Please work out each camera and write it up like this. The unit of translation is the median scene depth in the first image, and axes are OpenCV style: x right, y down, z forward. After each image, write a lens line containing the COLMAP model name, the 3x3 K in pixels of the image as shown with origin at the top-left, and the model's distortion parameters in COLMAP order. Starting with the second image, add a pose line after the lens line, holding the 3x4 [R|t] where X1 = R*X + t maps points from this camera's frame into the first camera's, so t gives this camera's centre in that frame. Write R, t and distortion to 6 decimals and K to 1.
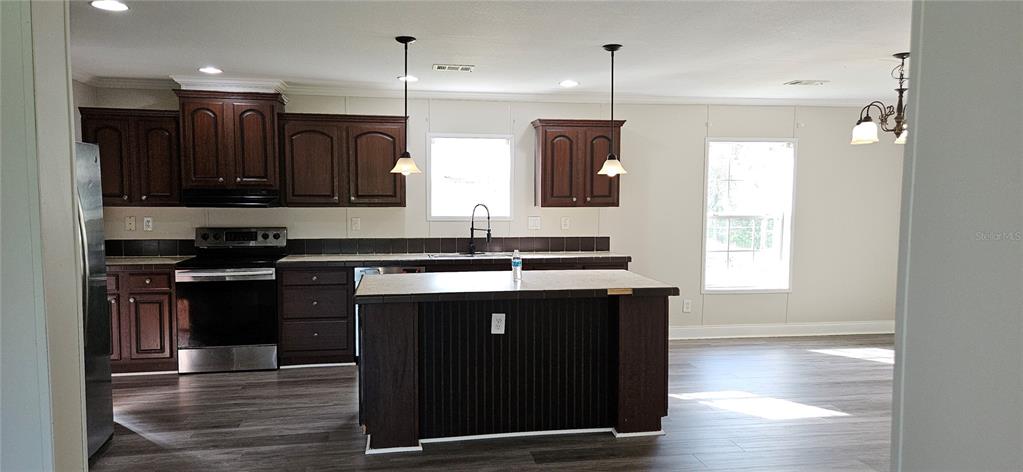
lens RADIAL K [[684.8, 0, 513.1], [0, 684.8, 246.2], [0, 0, 1]] dist [0.049504, -0.027261]
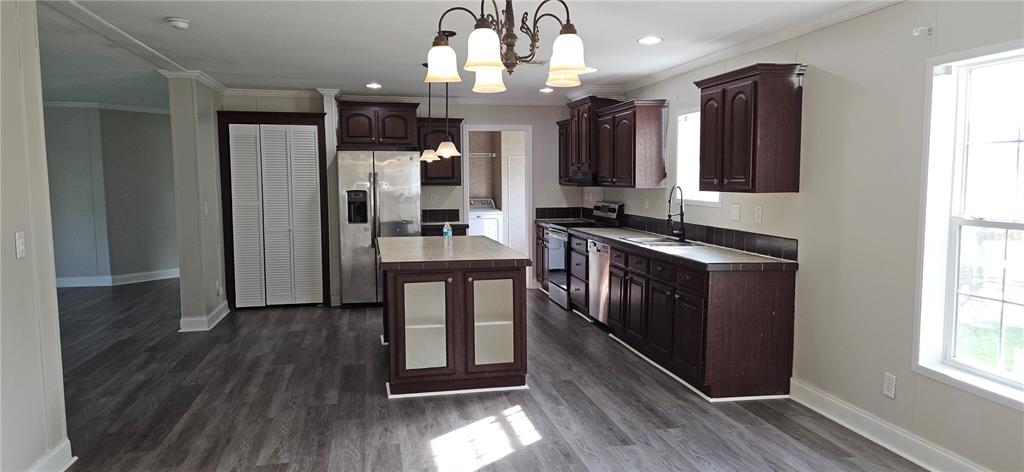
lens RADIAL K [[685.5, 0, 517.4], [0, 685.5, 239.4], [0, 0, 1]] dist [0.049504, -0.027261]
pose [[0.047780, 0.088619, -0.994919, 1.070583], [-0.075121, 0.993554, 0.084890, -0.066419], [0.996029, 0.070683, 0.054129, 0.942015]]
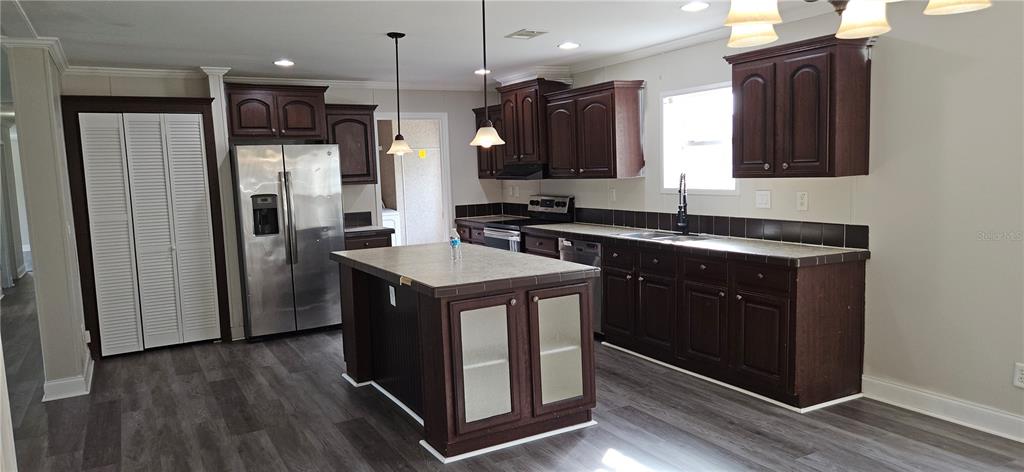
lens RADIAL K [[685.5, 0, 507.3], [0, 685.5, 239.0], [0, 0, 1]] dist [0.049504, -0.027261]
pose [[0.332317, 0.084571, -0.939369, 0.834150], [-0.036658, 0.996377, 0.076735, -0.049582], [0.942455, 0.008935, 0.334213, 0.664412]]
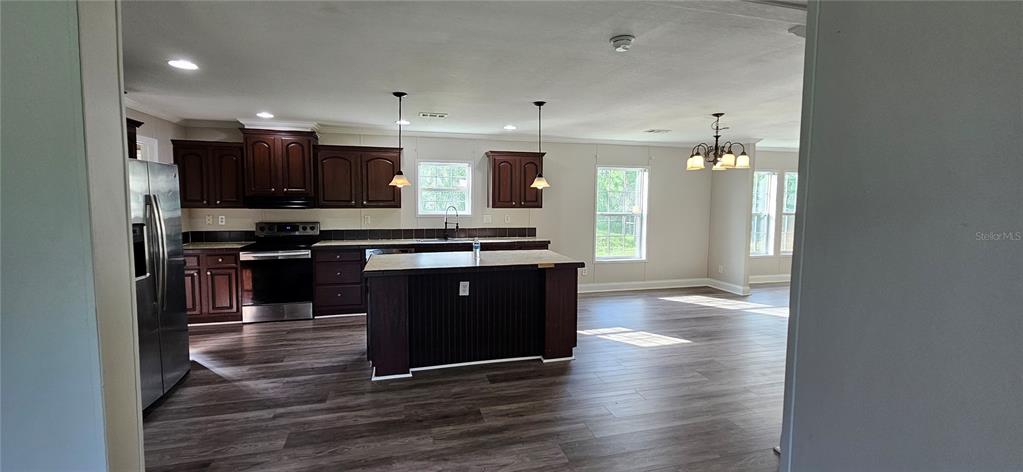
lens RADIAL K [[422.7, 0, 512.8], [0, 422.7, 228.9], [0, 0, 1]] dist [-0.004621, -0.000089]
pose [[0.995391, -0.003526, 0.095833, -0.003475], [0.004231, 0.999965, -0.007149, -0.005857], [-0.095805, 0.007522, 0.995372, 0.071611]]
